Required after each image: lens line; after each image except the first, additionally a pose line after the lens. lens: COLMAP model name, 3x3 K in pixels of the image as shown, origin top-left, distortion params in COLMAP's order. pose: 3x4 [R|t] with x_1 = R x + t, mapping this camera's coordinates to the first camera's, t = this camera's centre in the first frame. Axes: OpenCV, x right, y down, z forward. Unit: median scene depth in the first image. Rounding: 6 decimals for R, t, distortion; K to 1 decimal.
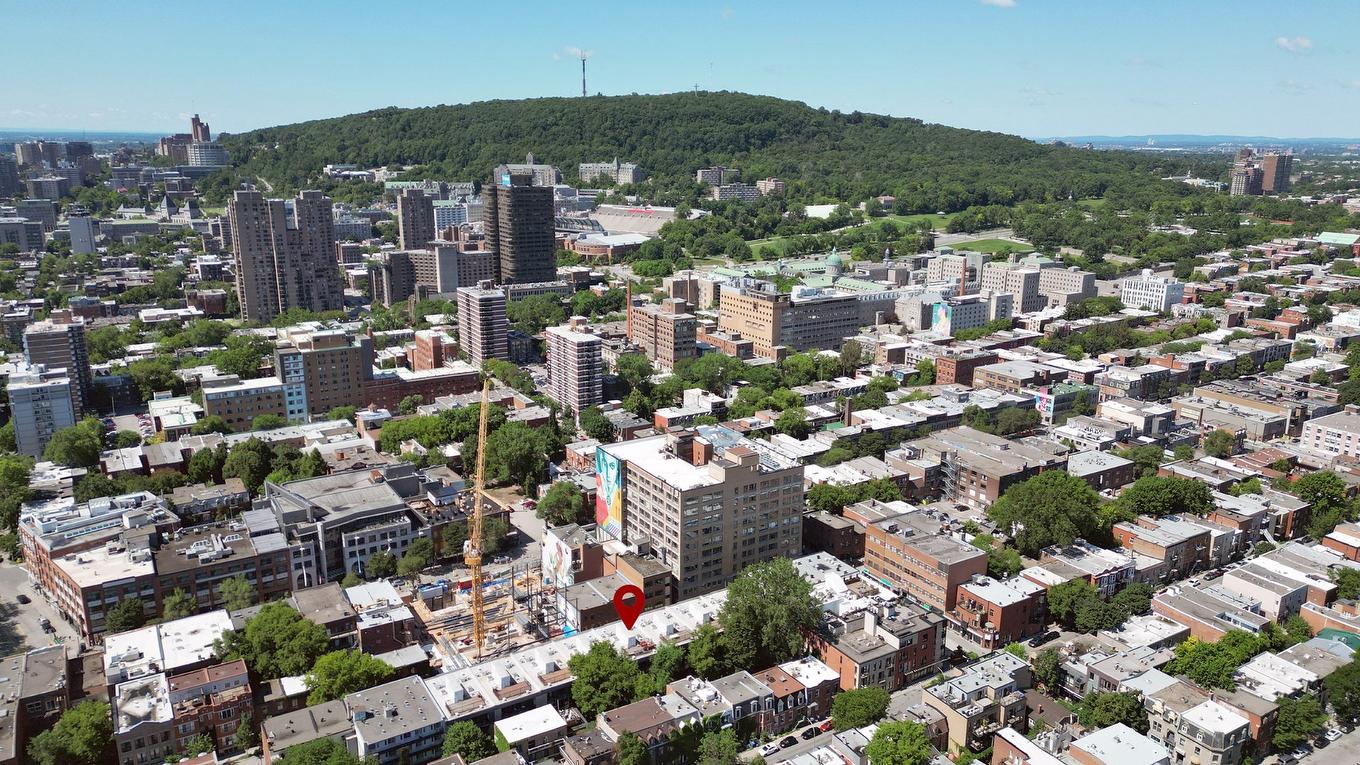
lens RADIAL K [[943.7, 0, 676.7], [0, 943.7, 388.2], [0, 0, 1]] dist [0.085289, -0.077107]
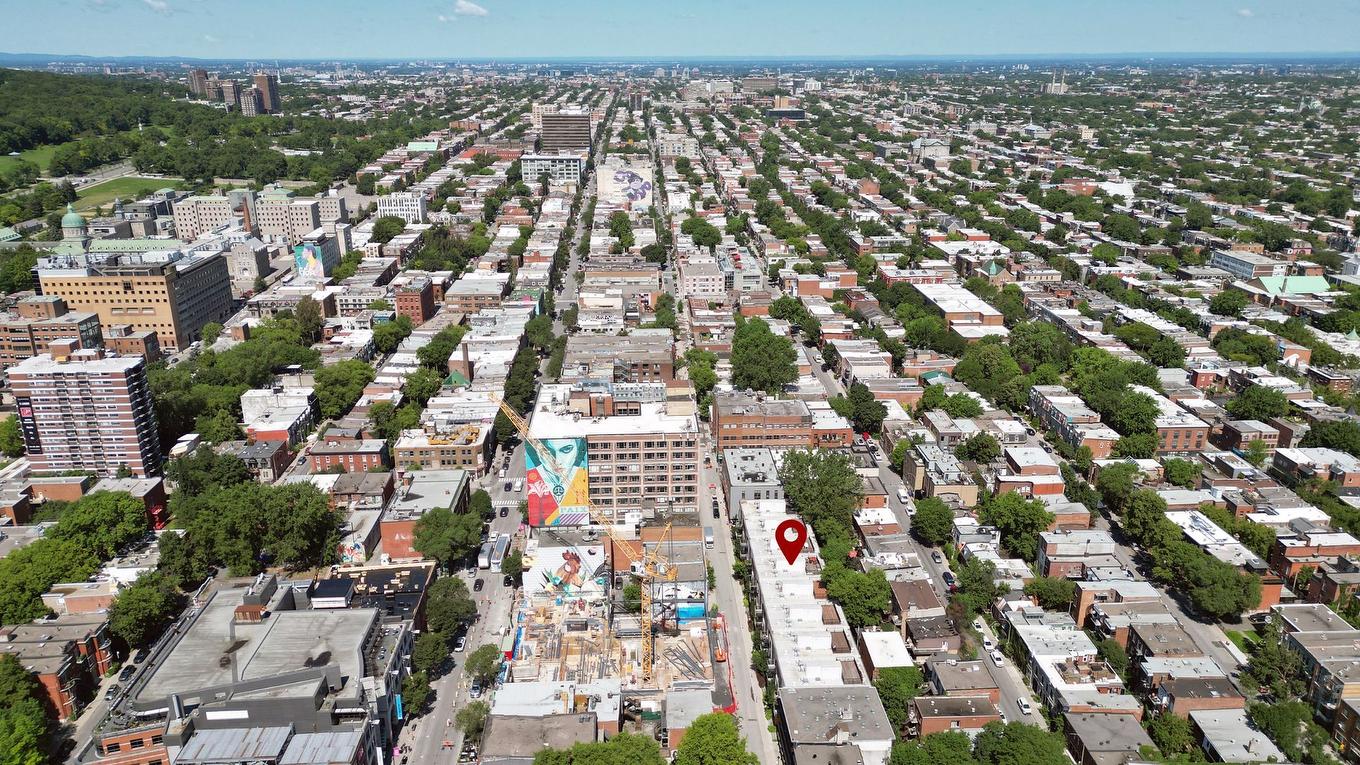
lens RADIAL K [[943.7, 0, 678.8], [0, 943.7, 380.6], [0, 0, 1]] dist [0.085289, -0.077107]
pose [[0.479726, -0.289286, 0.828358, -0.533197], [0.230801, 0.952443, 0.198956, -0.095719], [-0.846519, 0.095742, 0.523679, 0.318921]]
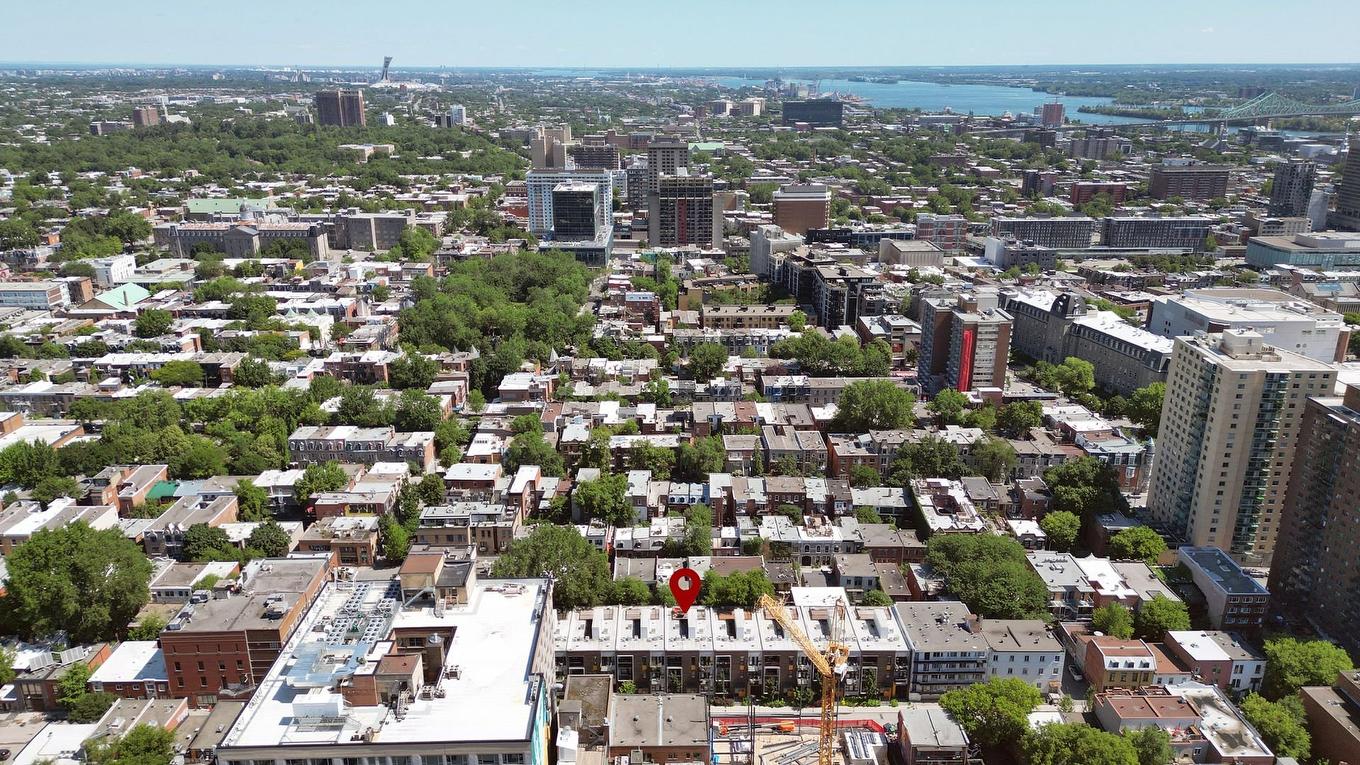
lens RADIAL K [[943.7, 0, 672.0], [0, 943.7, 379.4], [0, 0, 1]] dist [0.085289, -0.077107]
pose [[-0.861555, -0.165043, 0.480088, -0.256722], [0.127967, 0.844538, 0.519981, -0.249489], [-0.491272, 0.509427, -0.706495, 0.906282]]
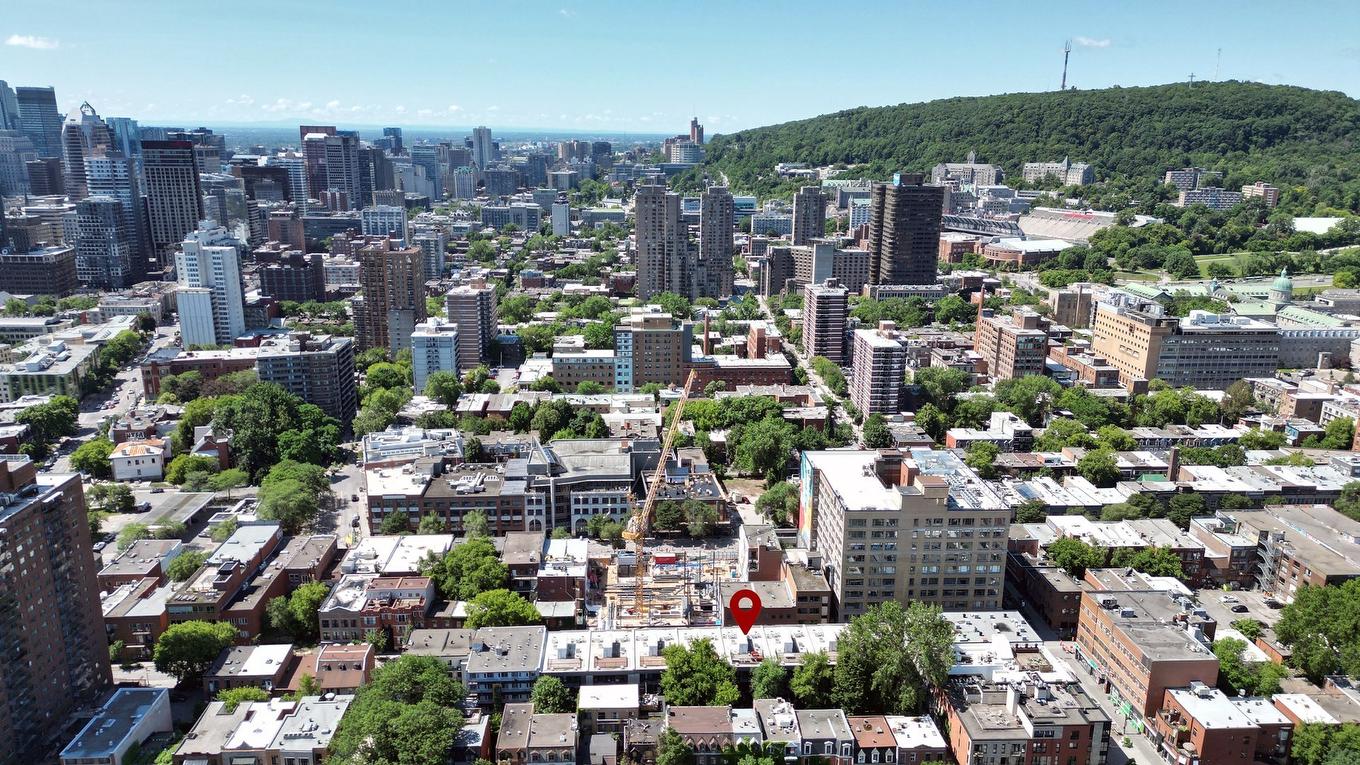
lens RADIAL K [[943.7, 0, 677.6], [0, 943.7, 382.9], [0, 0, 1]] dist [0.085289, -0.077107]
pose [[0.880732, 0.124016, -0.457091, 0.178626], [-0.125947, 0.991686, 0.026384, -0.013472], [0.456562, 0.034332, 0.889029, 0.048859]]
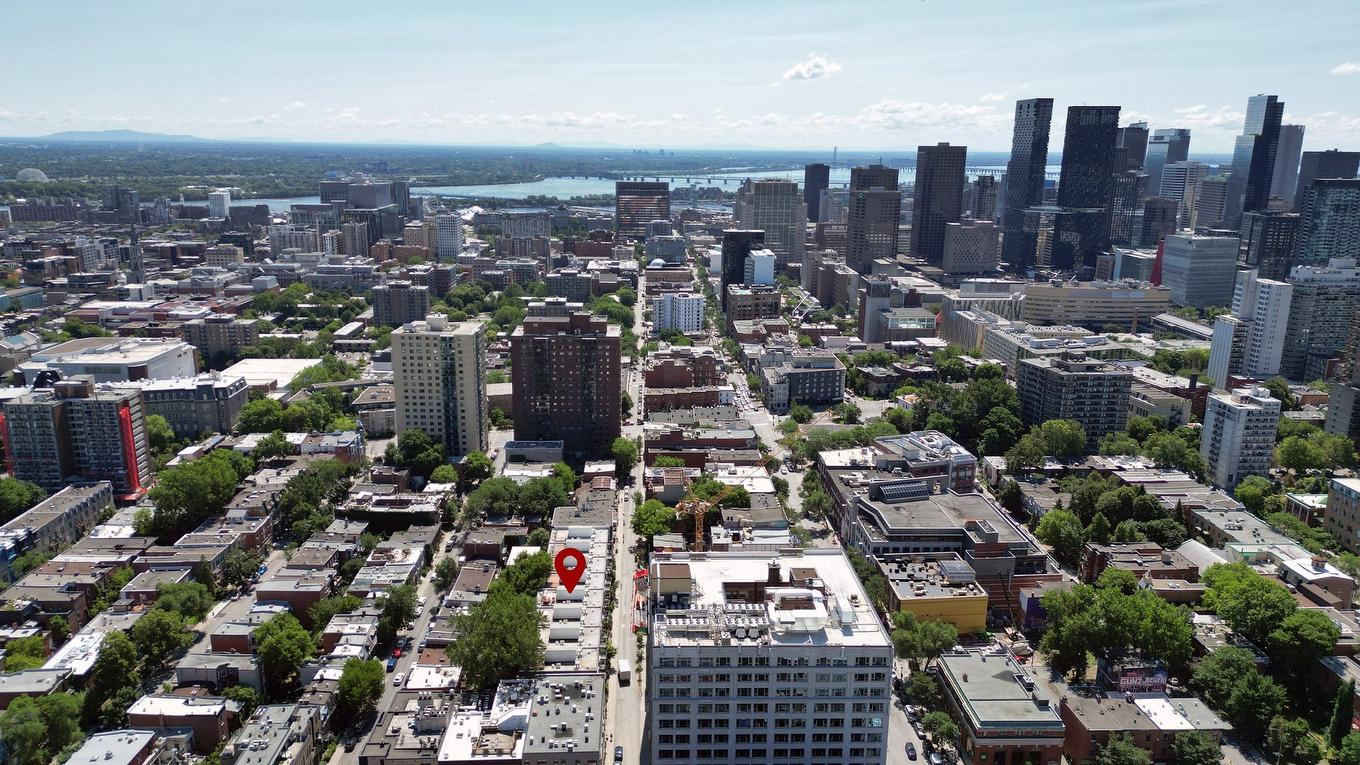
lens RADIAL K [[943.7, 0, 677.6], [0, 943.7, 385.7], [0, 0, 1]] dist [0.085289, -0.077107]
pose [[-0.481356, 0.204717, -0.852283, 0.462320], [-0.242839, 0.903136, 0.354083, -0.226111], [0.842214, 0.377408, -0.385017, 0.846568]]
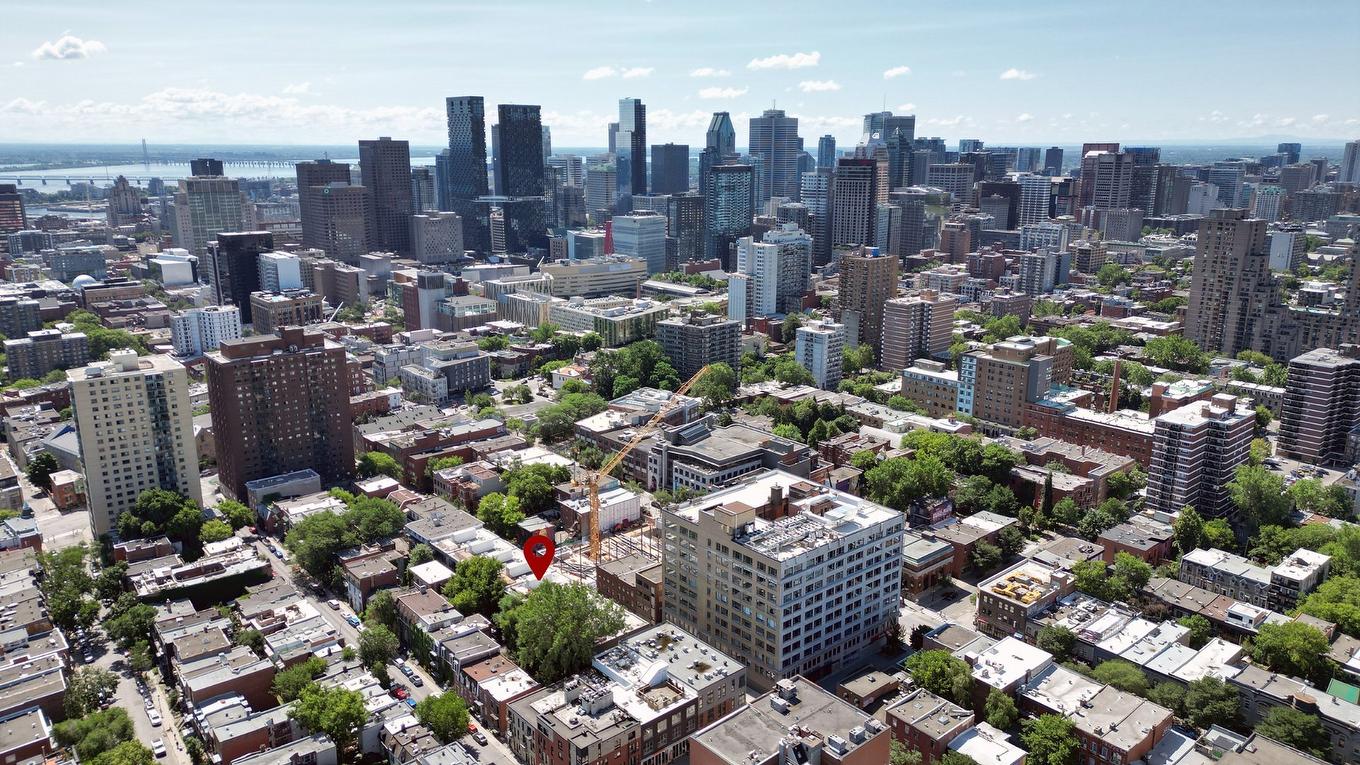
lens RADIAL K [[943.7, 0, 678.9], [0, 943.7, 387.1], [0, 0, 1]] dist [0.085289, -0.077107]
pose [[0.169185, 0.240400, -0.955816, 0.594755], [-0.256332, 0.947155, 0.192850, -0.132216], [0.951667, 0.212379, 0.221867, 0.502624]]
